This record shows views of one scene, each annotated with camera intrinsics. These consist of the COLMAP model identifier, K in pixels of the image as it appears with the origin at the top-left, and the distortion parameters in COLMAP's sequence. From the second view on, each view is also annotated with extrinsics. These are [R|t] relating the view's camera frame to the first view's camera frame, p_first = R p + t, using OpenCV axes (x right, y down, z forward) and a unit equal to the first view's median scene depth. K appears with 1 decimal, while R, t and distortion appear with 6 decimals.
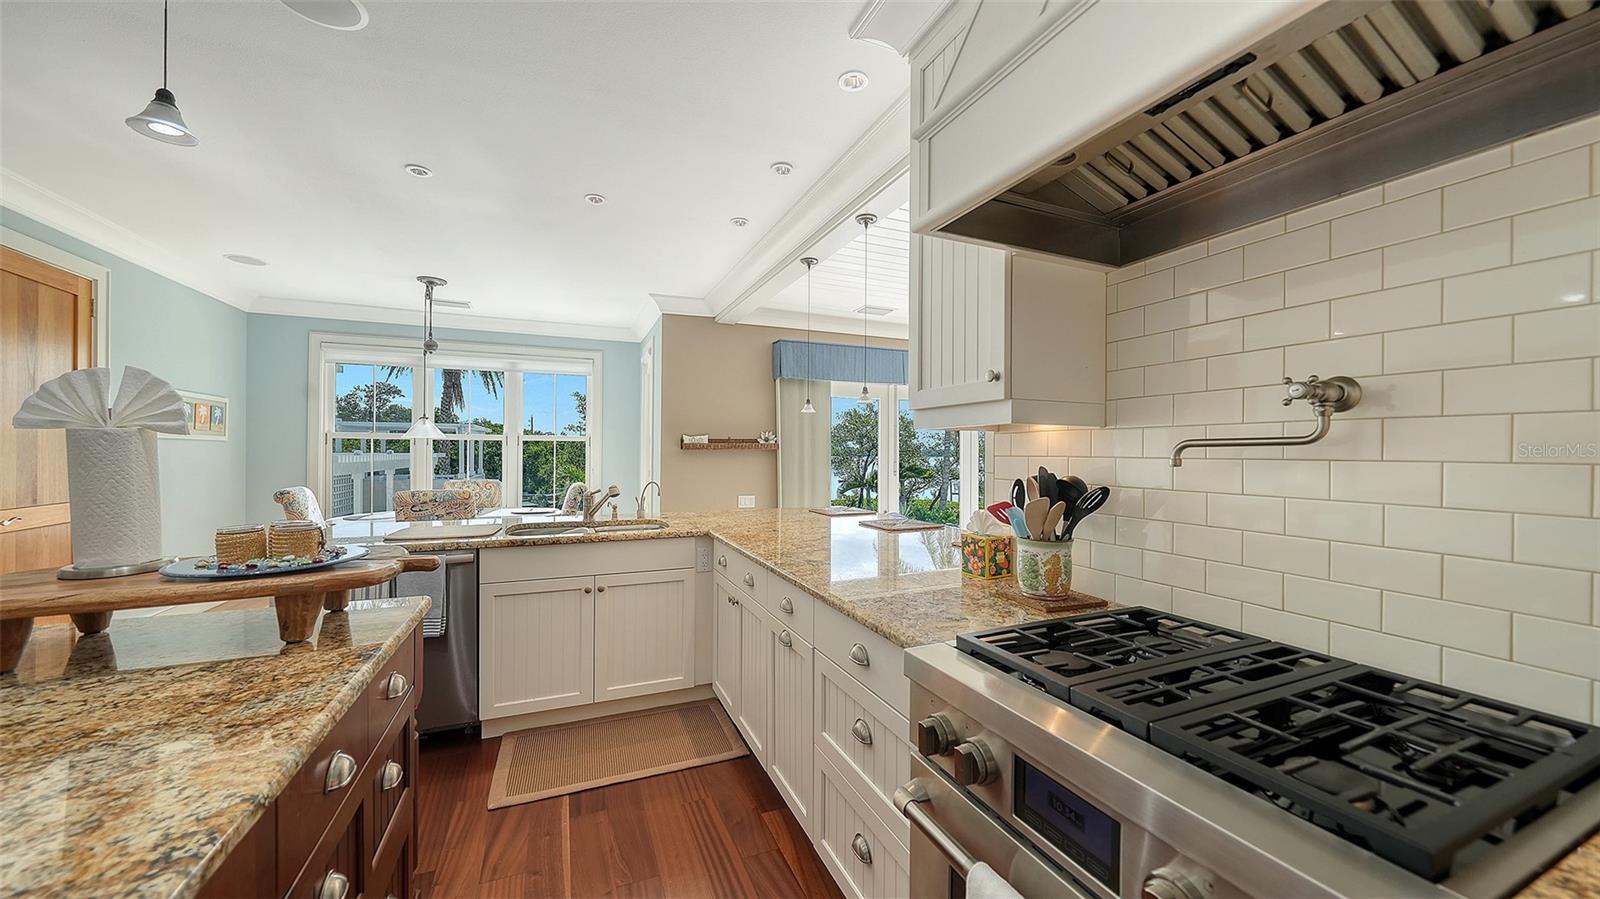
lens RADIAL K [[583.6, 0, 800.0], [0, 583.6, 449.5], [0, 0, 1]] dist [0.000349, 0.000028]
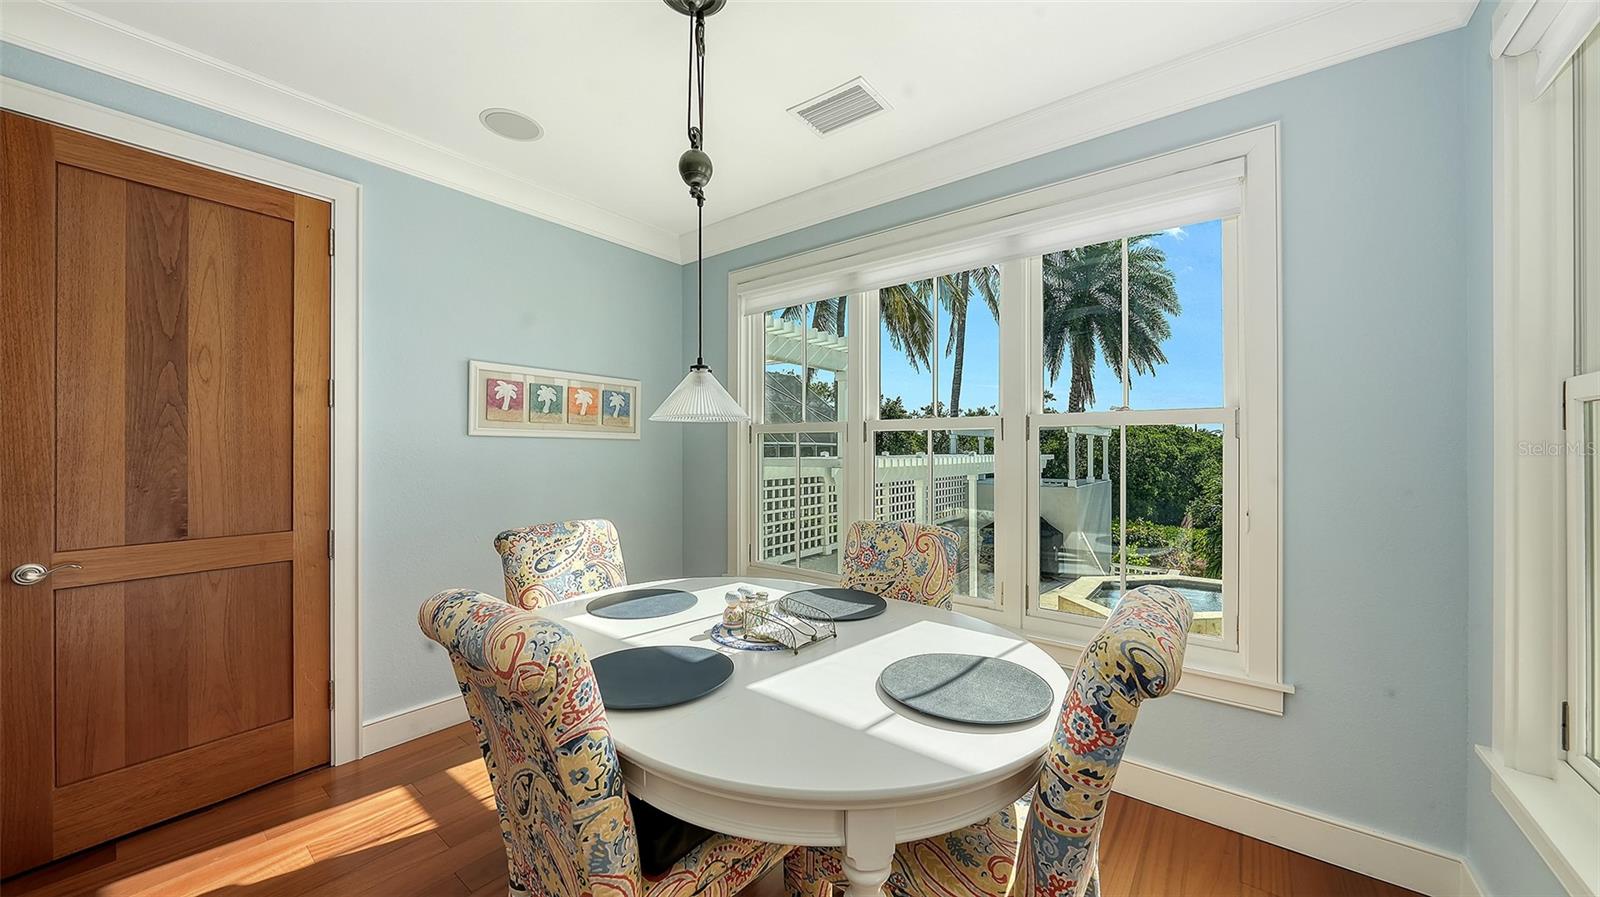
lens RADIAL K [[556.6, 0, 800.0], [0, 556.6, 448.5], [0, 0, 1]] dist [-0.000204, 0.000030]
pose [[0.496780, -0.008747, -0.867832, -0.279757], [0.006605, 0.999958, -0.006298, 0.002392], [0.867851, -0.002603, 0.496817, 0.837825]]
